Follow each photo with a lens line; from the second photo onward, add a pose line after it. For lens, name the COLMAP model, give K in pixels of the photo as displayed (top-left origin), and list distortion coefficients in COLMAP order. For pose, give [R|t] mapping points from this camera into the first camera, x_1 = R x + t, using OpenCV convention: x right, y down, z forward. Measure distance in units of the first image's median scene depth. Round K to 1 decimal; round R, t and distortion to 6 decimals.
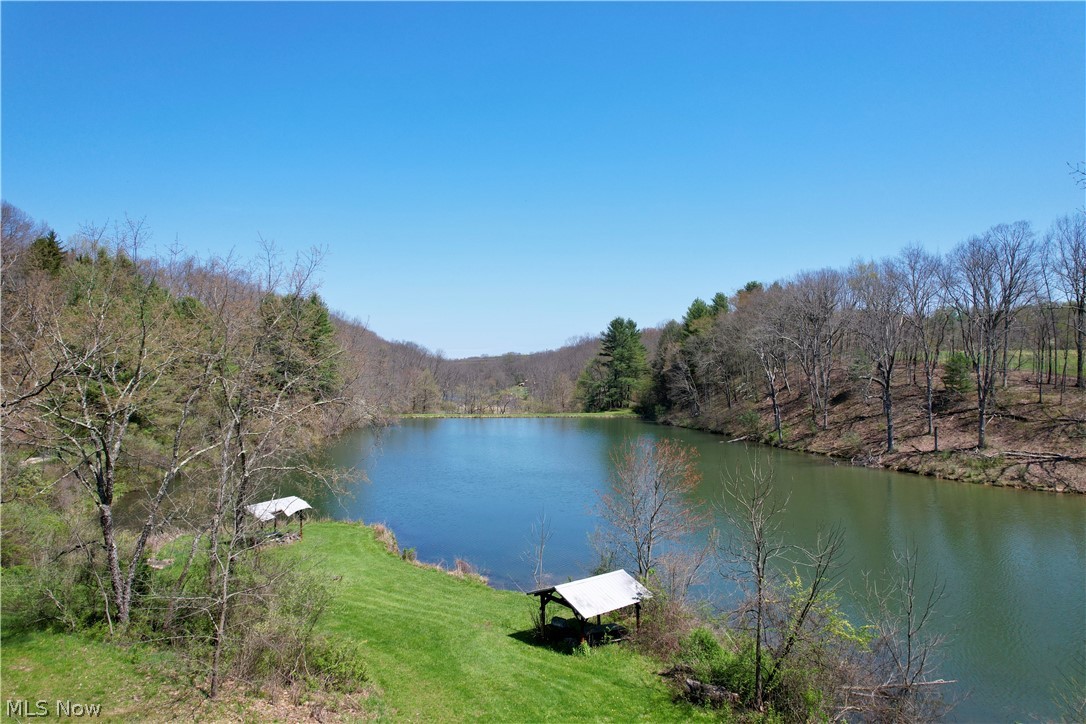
lens RADIAL K [[691.5, 0, 544.8], [0, 691.5, 364.3], [0, 0, 1]] dist [-0.071088, 0.065597]
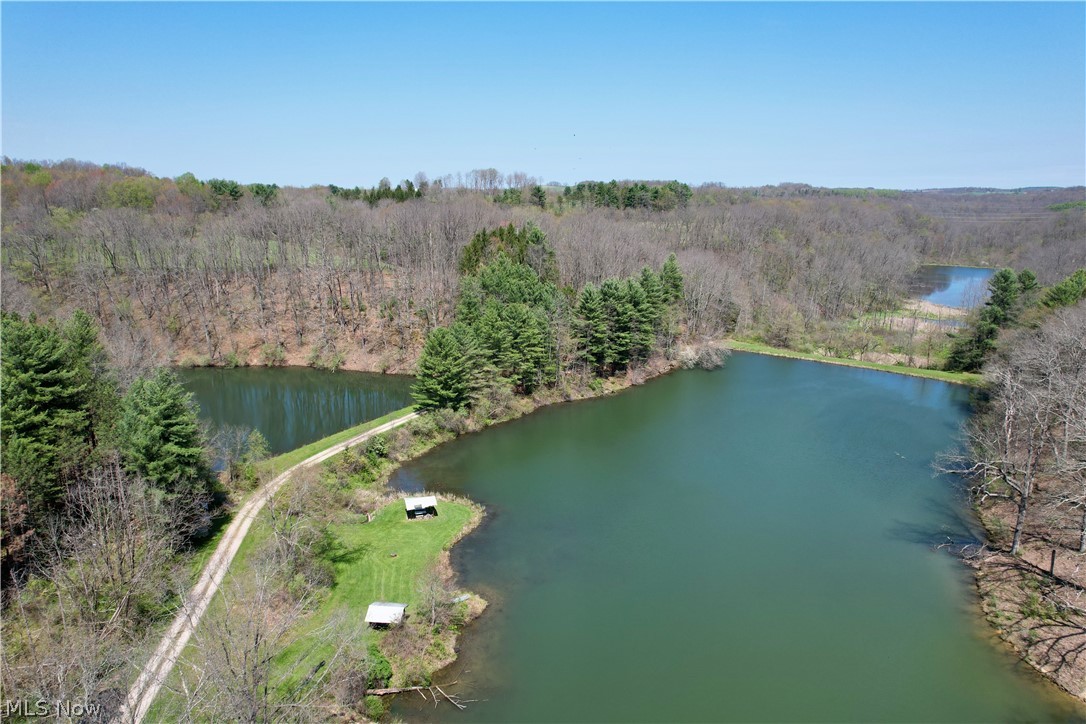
lens RADIAL K [[691.5, 0, 546.6], [0, 691.5, 356.1], [0, 0, 1]] dist [-0.071088, 0.065597]
pose [[0.716328, 0.155935, -0.680117, 0.650483], [0.011030, 0.972056, 0.234488, -0.372300], [0.697677, -0.175472, 0.694591, -0.060551]]
